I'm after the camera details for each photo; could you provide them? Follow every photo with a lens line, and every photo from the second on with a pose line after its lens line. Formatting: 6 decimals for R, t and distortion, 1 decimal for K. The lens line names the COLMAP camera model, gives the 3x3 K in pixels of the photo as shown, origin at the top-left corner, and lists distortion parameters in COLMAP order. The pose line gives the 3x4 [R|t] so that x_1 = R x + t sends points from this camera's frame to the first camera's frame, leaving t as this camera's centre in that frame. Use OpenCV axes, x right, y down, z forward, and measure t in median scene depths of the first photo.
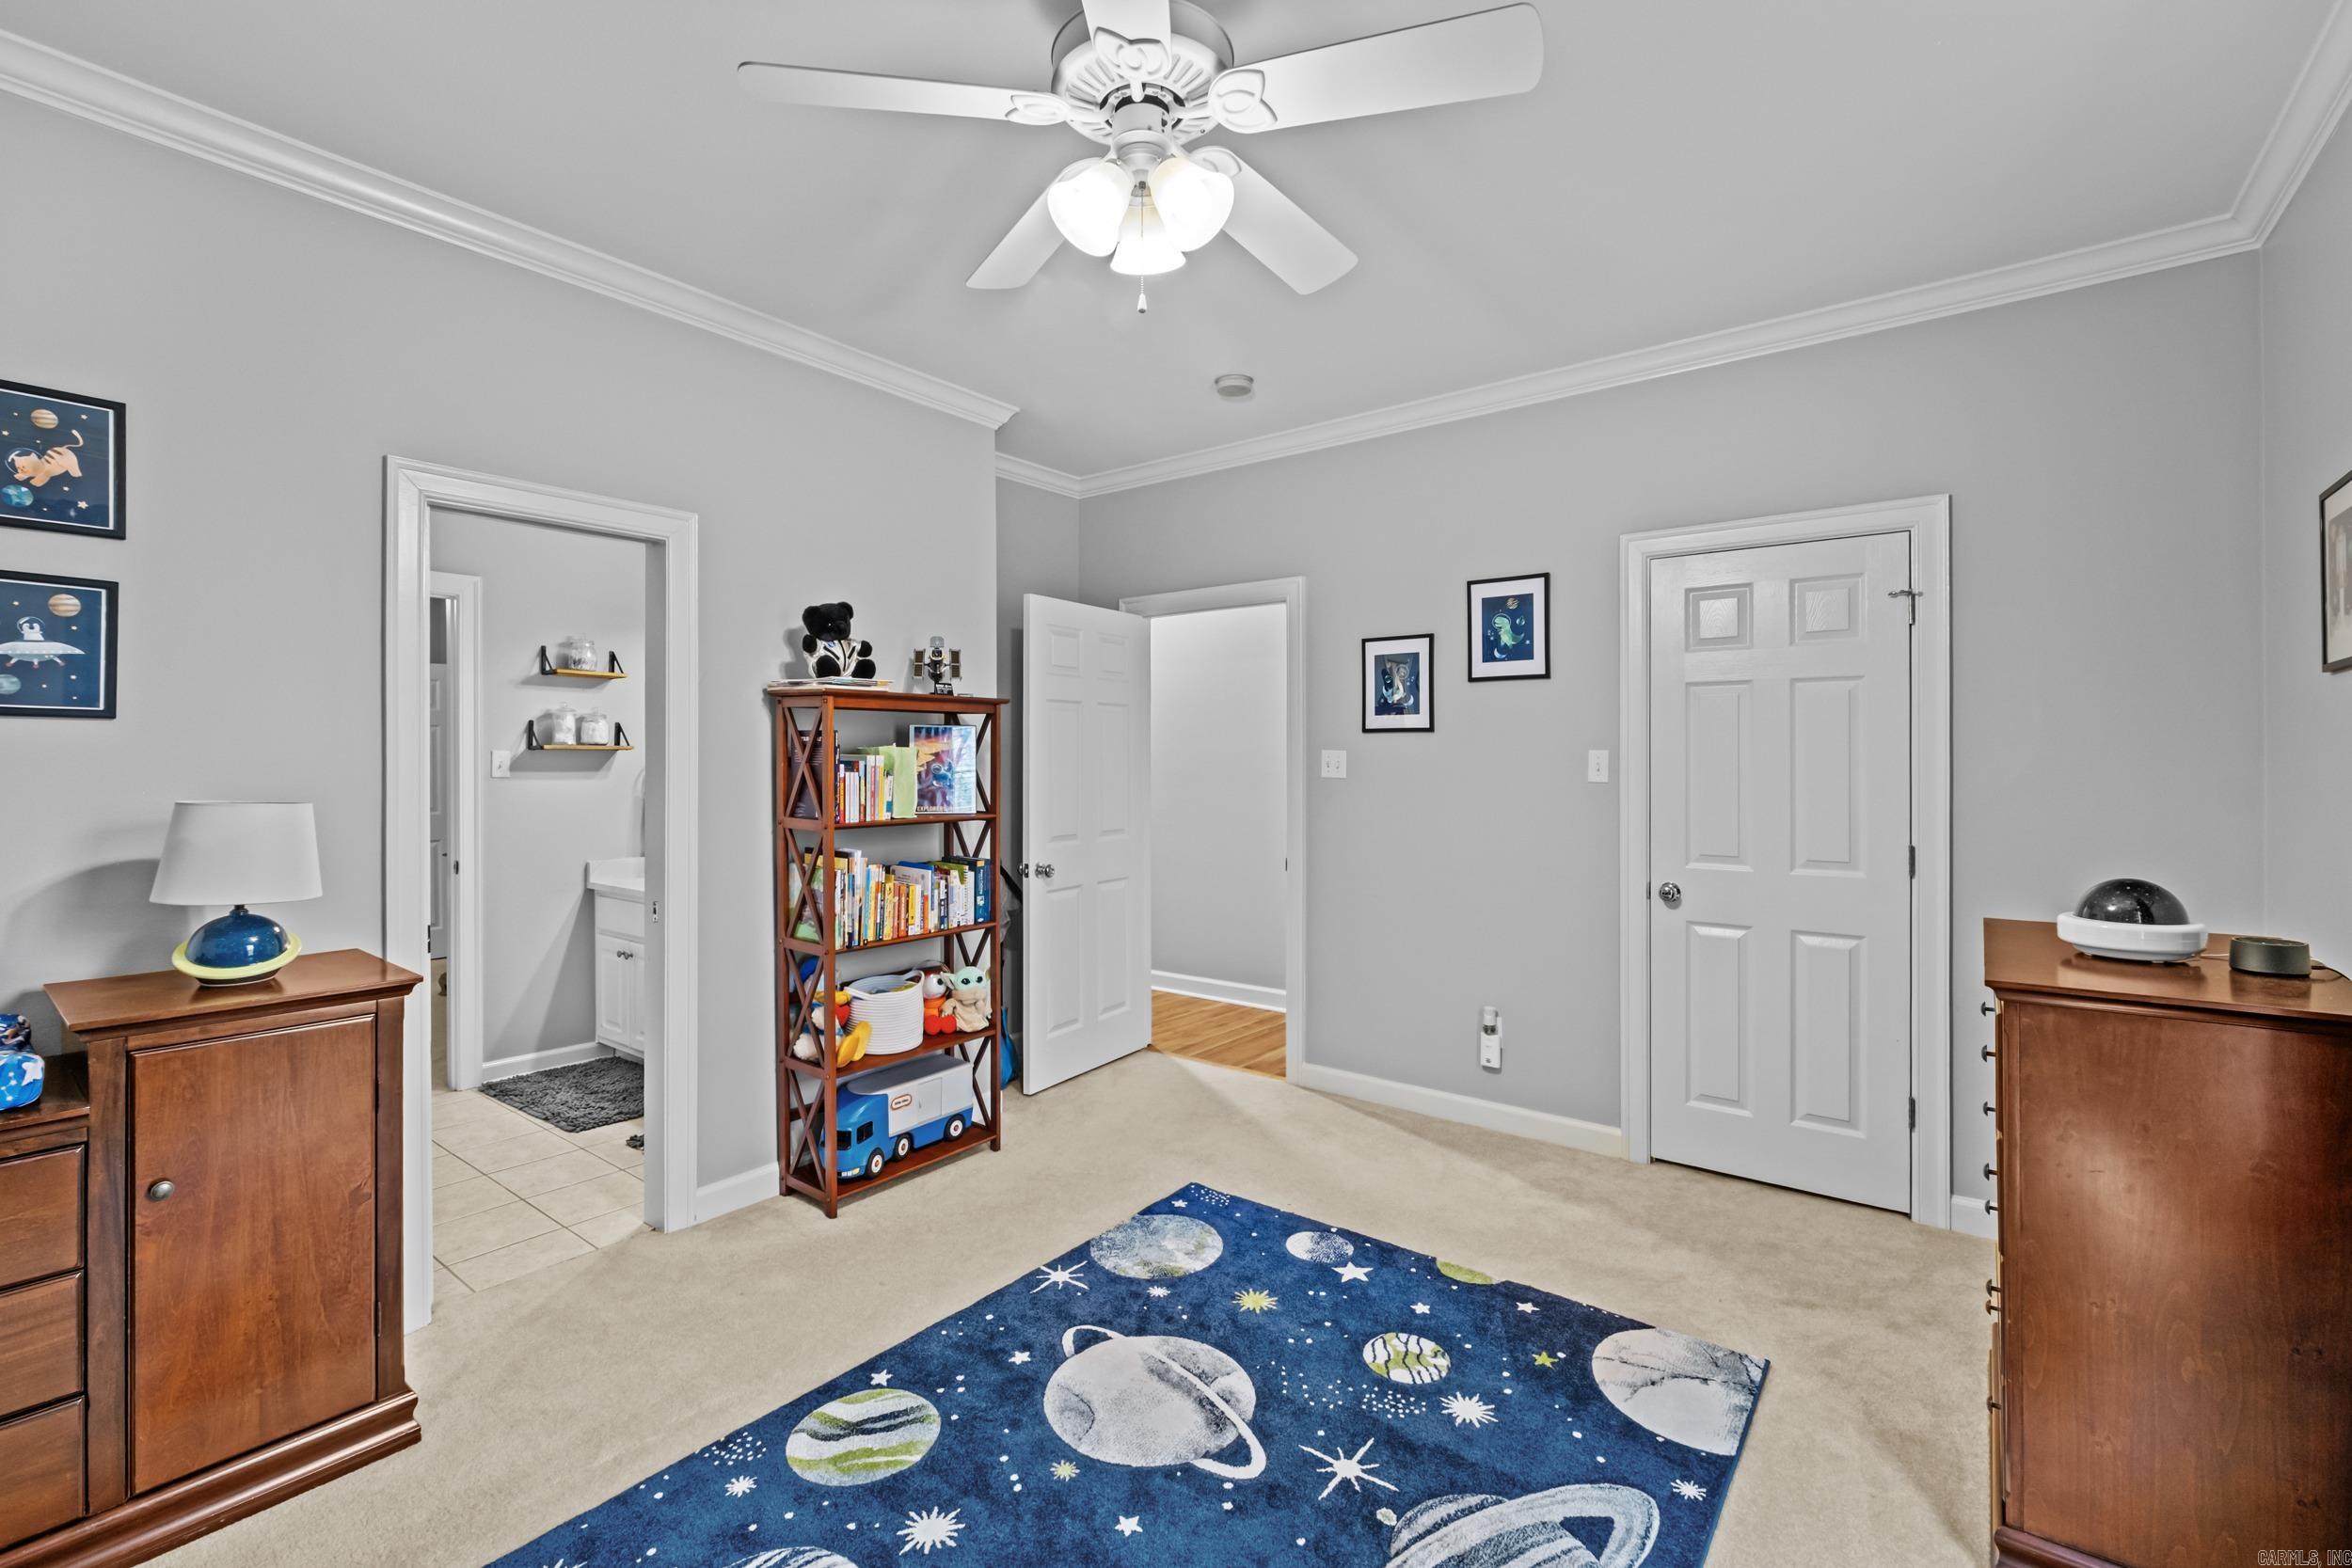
lens RADIAL K [[1034.7, 0, 1176.0], [0, 1034.7, 784.0], [0, 0, 1]] dist [-0.001181, -0.000306]
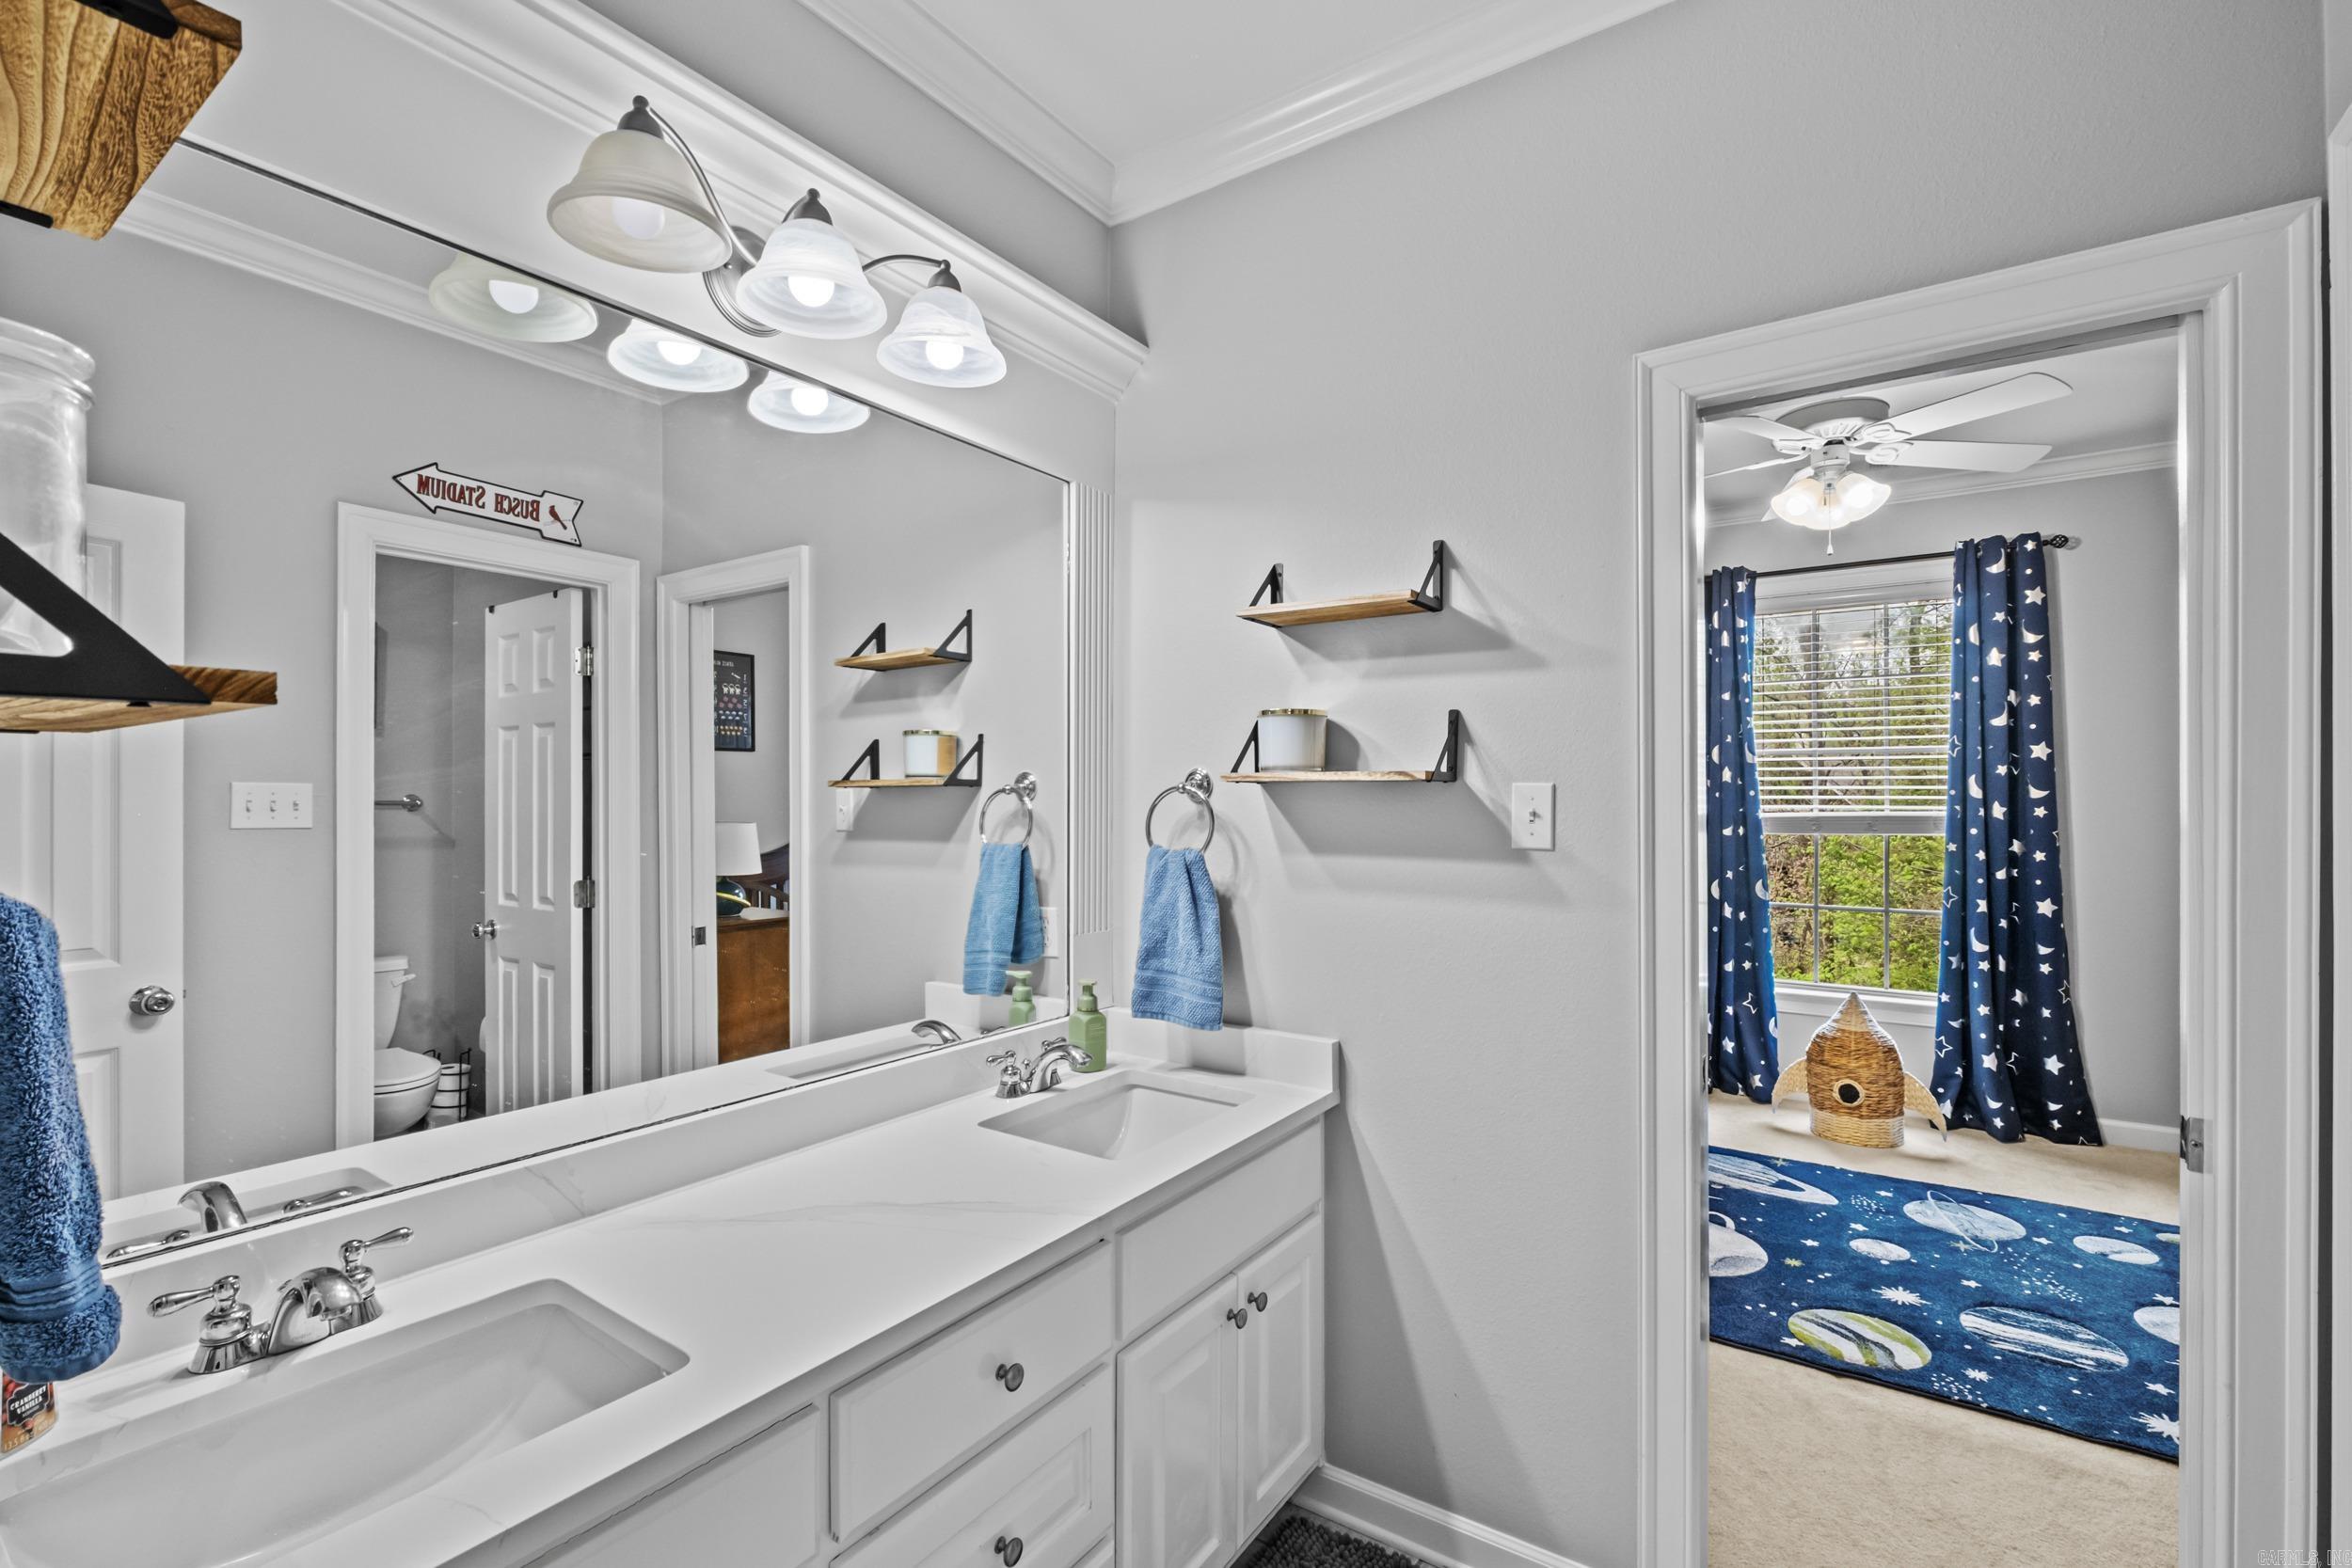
lens RADIAL K [[1037.2, 0, 1162.7], [0, 1037.2, 772.4], [0, 0, 1]] dist [-0.002700, -0.000311]
pose [[-0.047372, 0.025854, 0.998543, -1.477003], [0.027499, 0.999320, -0.024570, -0.048105], [-0.998499, 0.026295, -0.048051, 1.815586]]
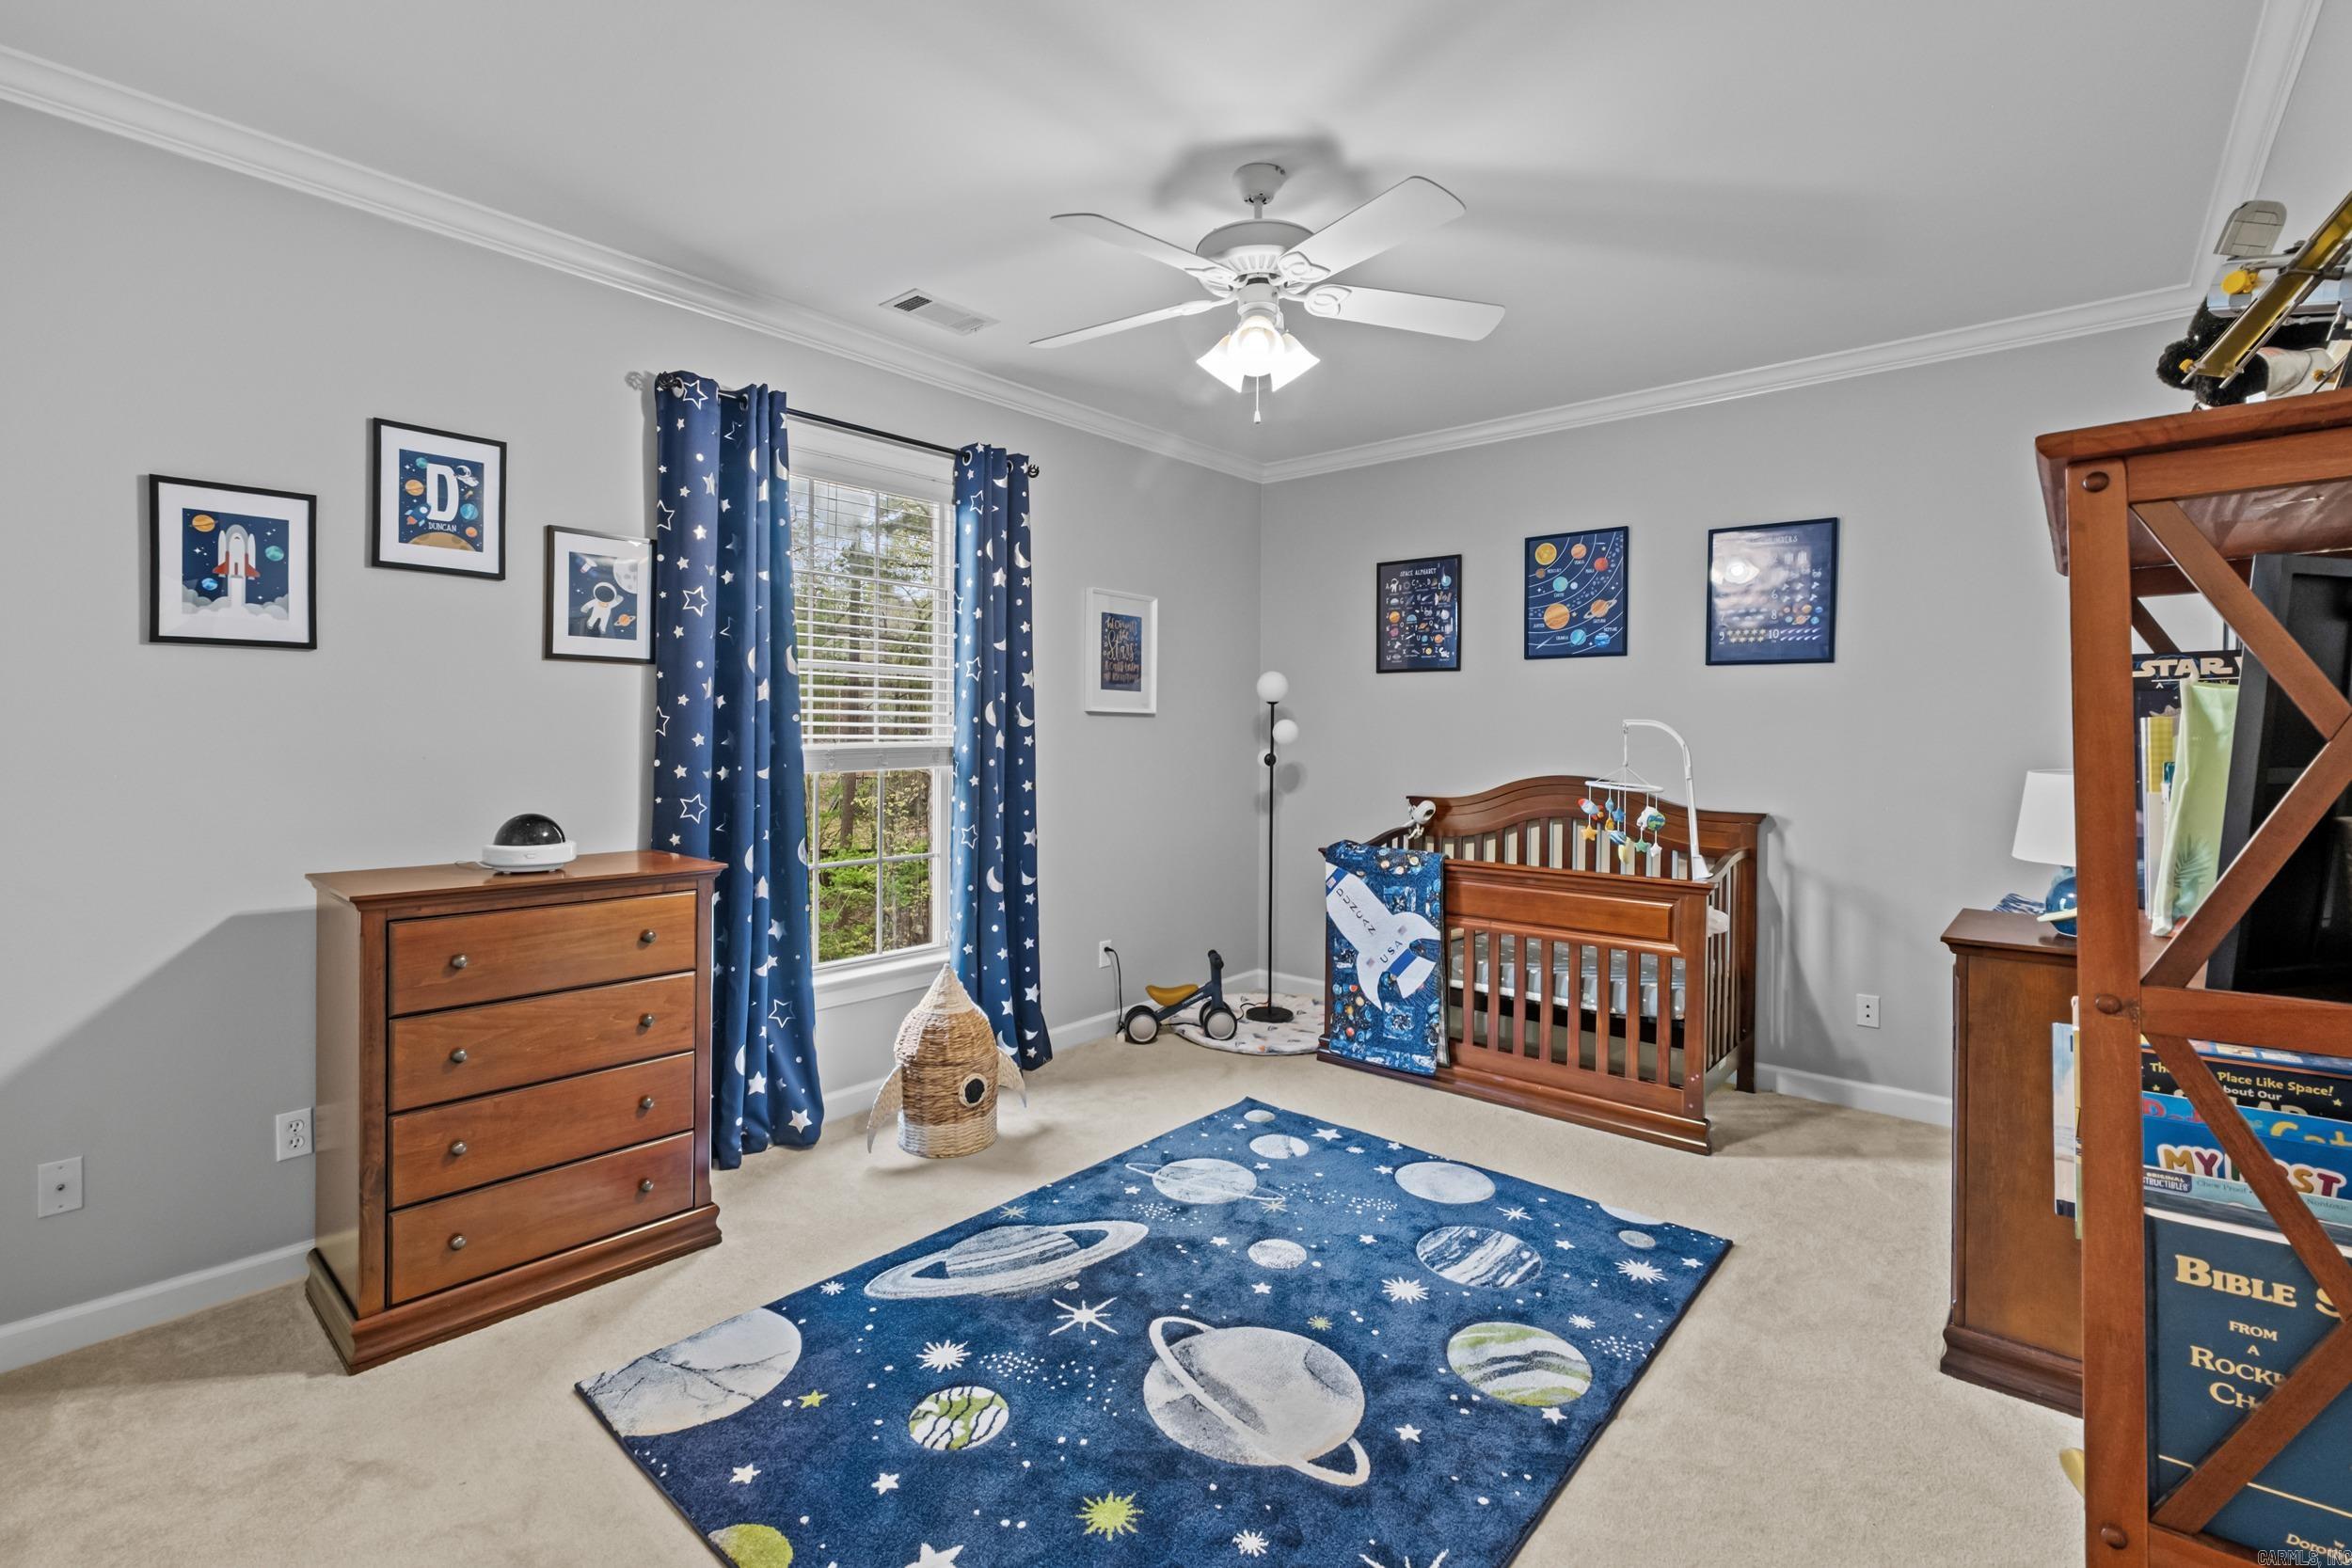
lens RADIAL K [[1059.6, 0, 1171.7], [0, 1059.6, 730.7], [0, 0, 1]] dist [0.001314, 0.000100]
pose [[-0.998088, -0.004237, 0.061659, -0.008539], [-0.002468, 0.999584, 0.028742, -0.052372], [-0.061756, 0.028535, -0.997683, 2.020609]]
